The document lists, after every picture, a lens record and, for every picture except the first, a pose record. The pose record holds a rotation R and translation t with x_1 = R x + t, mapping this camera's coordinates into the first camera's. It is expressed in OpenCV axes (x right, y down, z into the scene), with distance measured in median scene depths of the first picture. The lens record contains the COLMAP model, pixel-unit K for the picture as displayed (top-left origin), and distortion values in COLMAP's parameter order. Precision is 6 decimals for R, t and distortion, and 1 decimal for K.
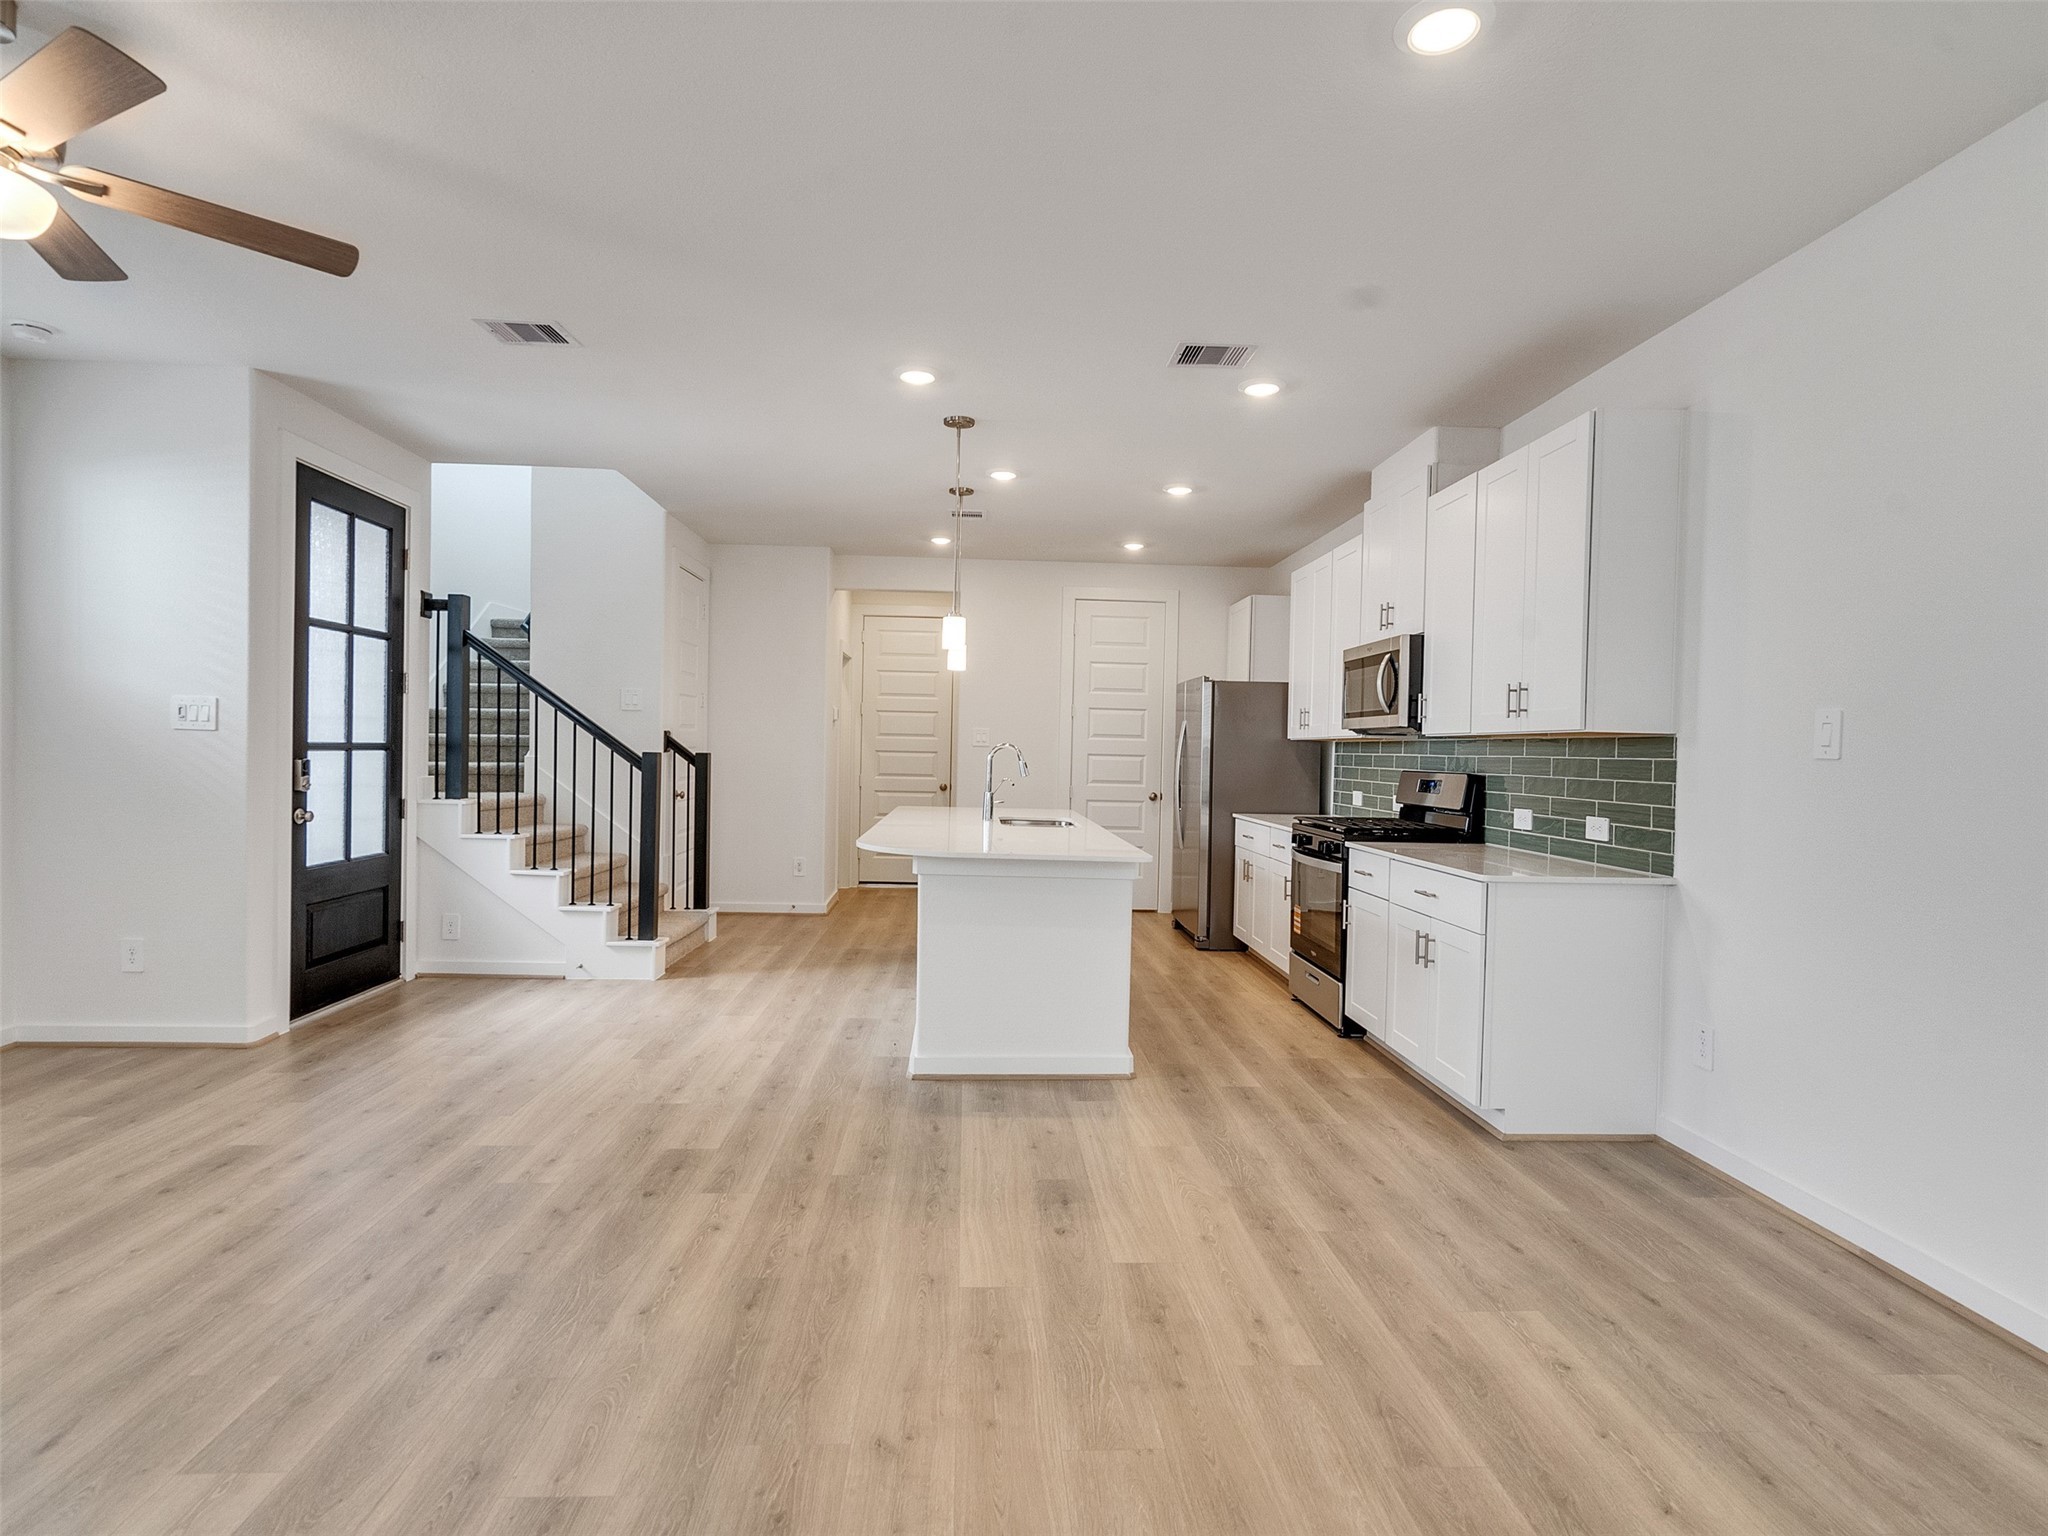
lens RADIAL K [[1046.3, 0, 1016.0], [0, 1046.3, 773.0], [0, 0, 1]] dist [-0.008923, 0.006067]
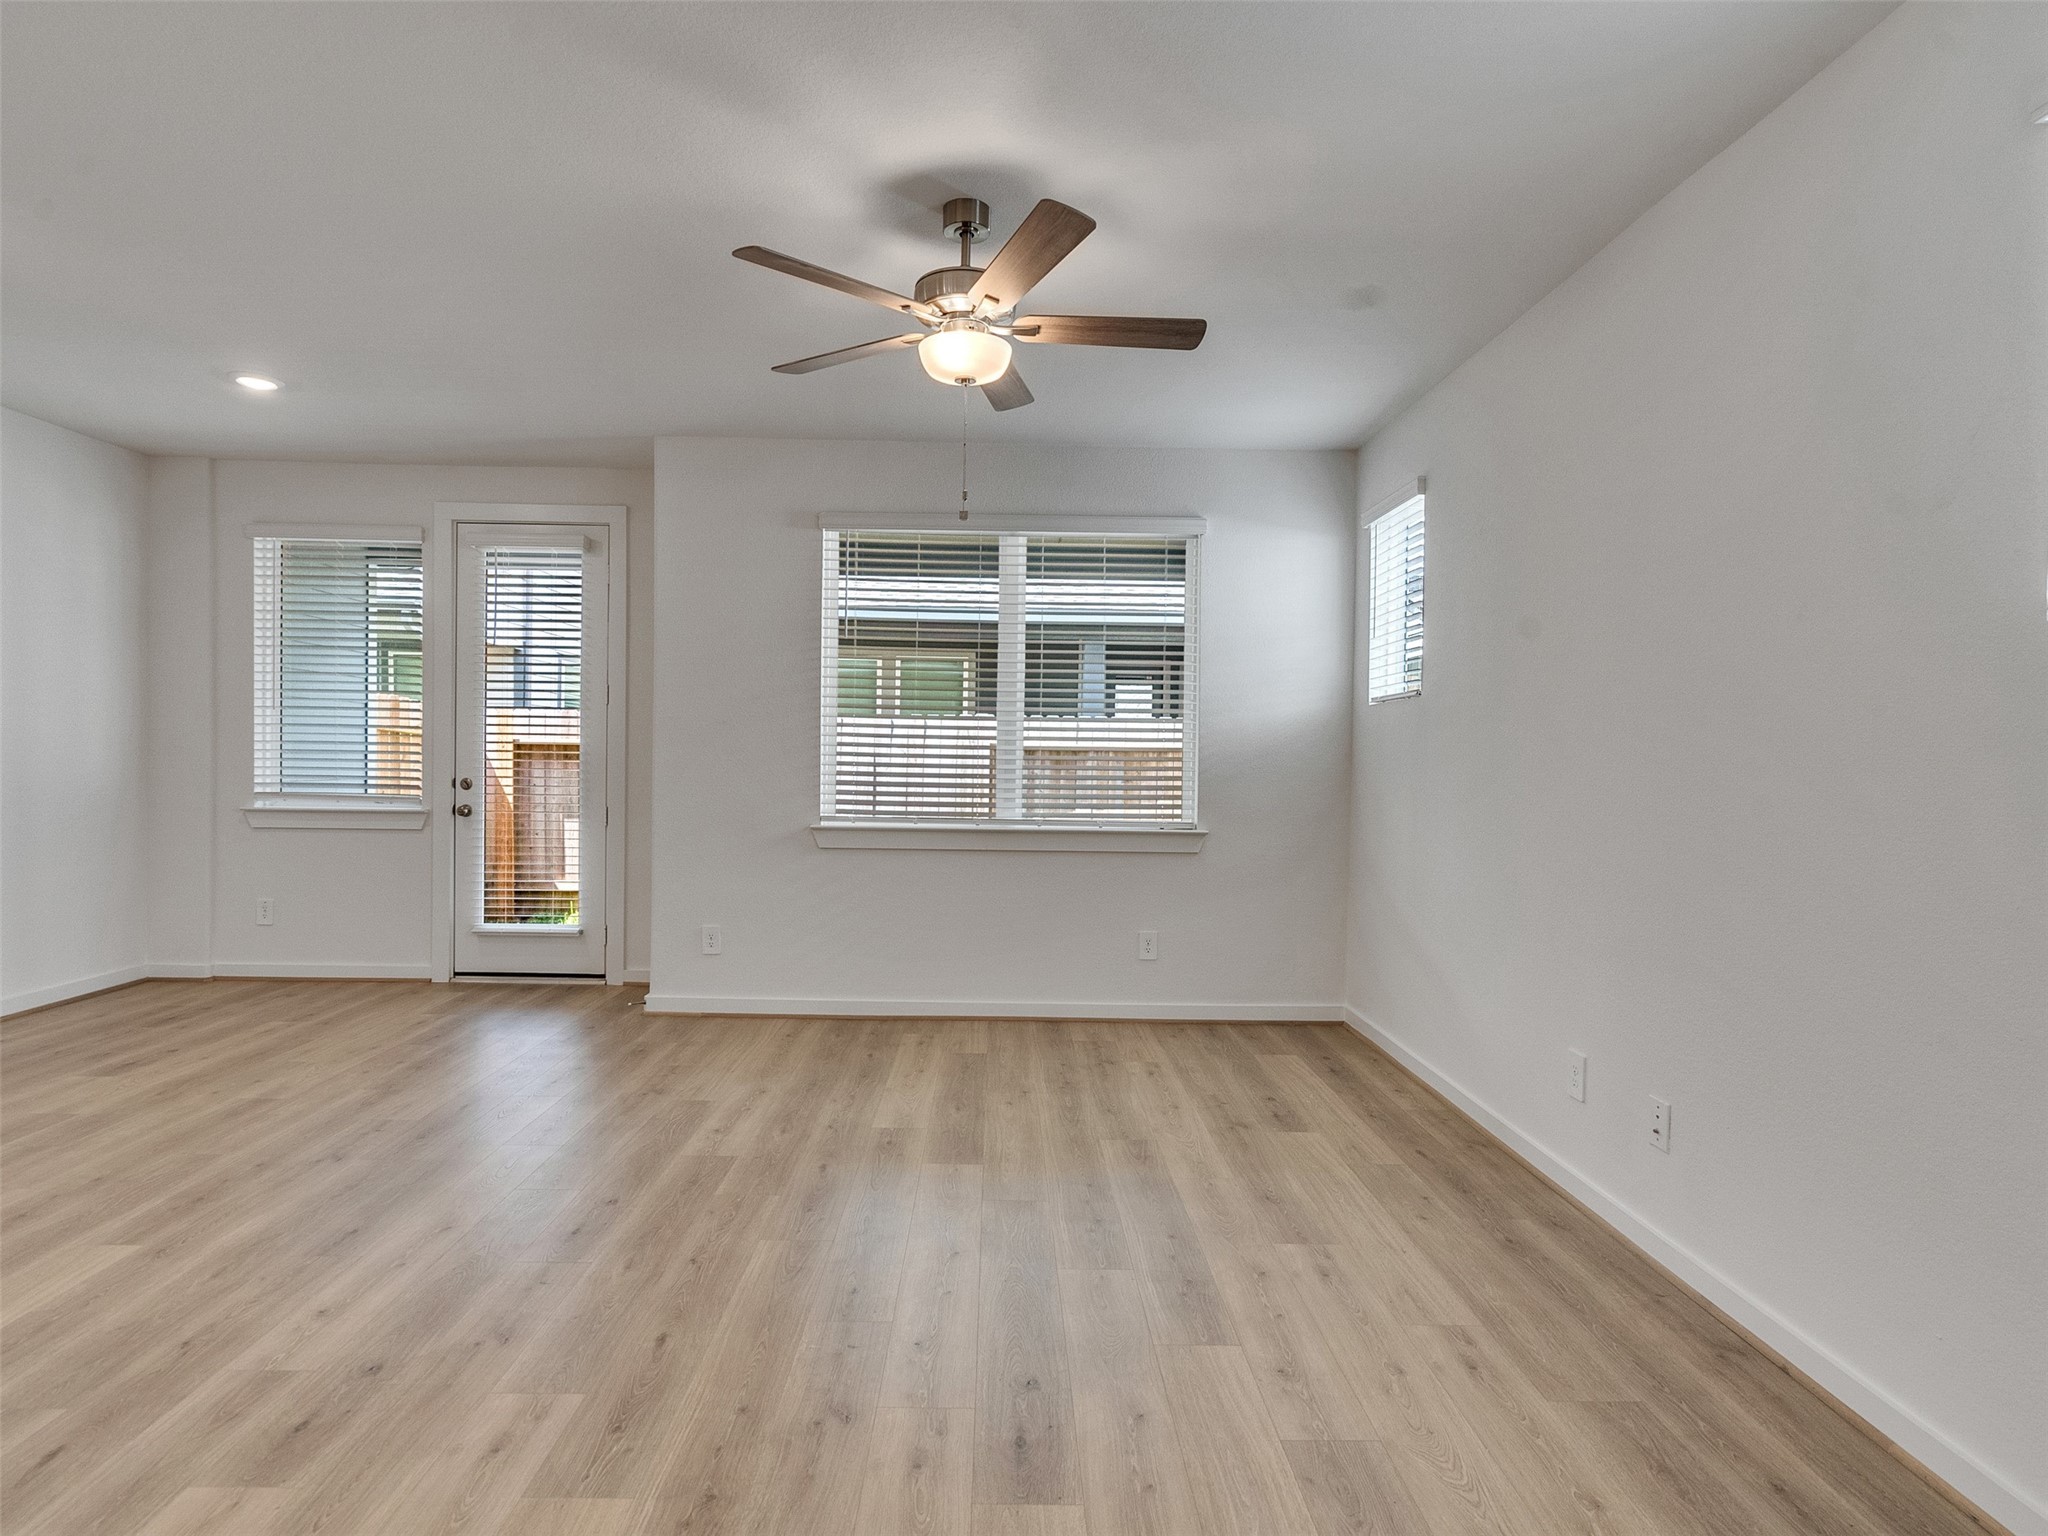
lens RADIAL K [[1046.3, 0, 1016.5], [0, 1046.3, 768.2], [0, 0, 1]] dist [-0.008923, 0.006067]
pose [[-0.999060, -0.035294, 0.025153, -0.526348], [-0.034291, 0.998642, 0.039232, -0.036809], [-0.026504, 0.038332, -0.998913, 1.115304]]
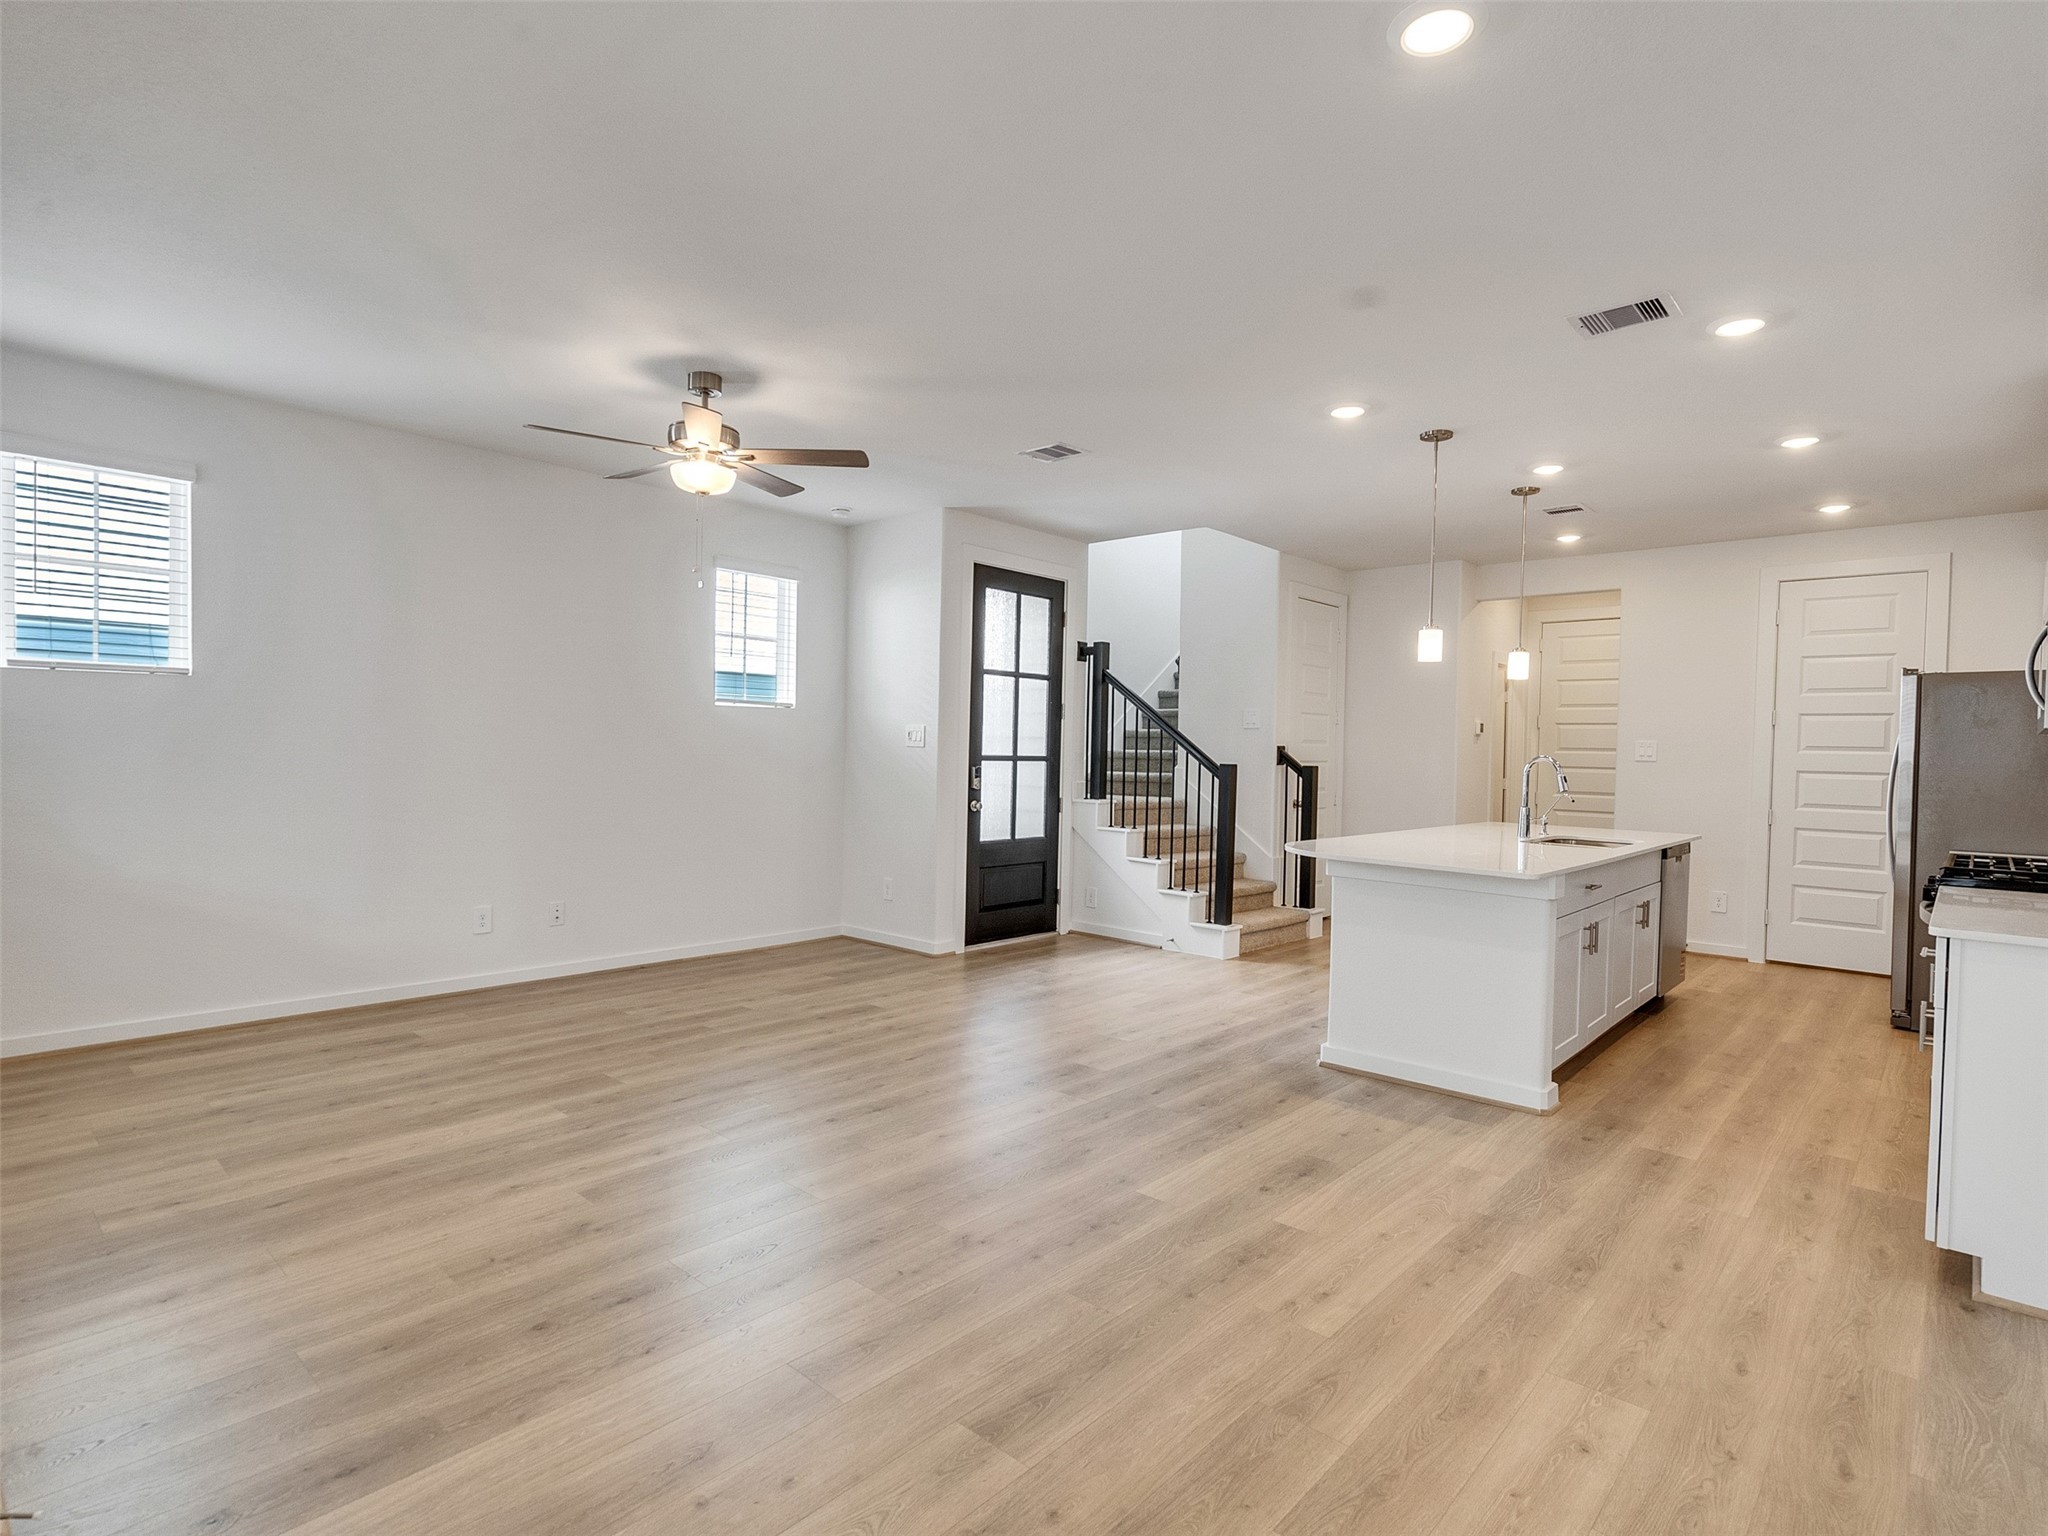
lens RADIAL K [[1046.3, 0, 1014.6], [0, 1046.3, 775.0], [0, 0, 1]] dist [-0.008923, 0.006067]
pose [[0.704793, 0.010931, -0.709329, 0.394373], [-0.022583, 0.999720, -0.007033, 0.007575], [0.709054, 0.020976, 0.704842, 0.011368]]
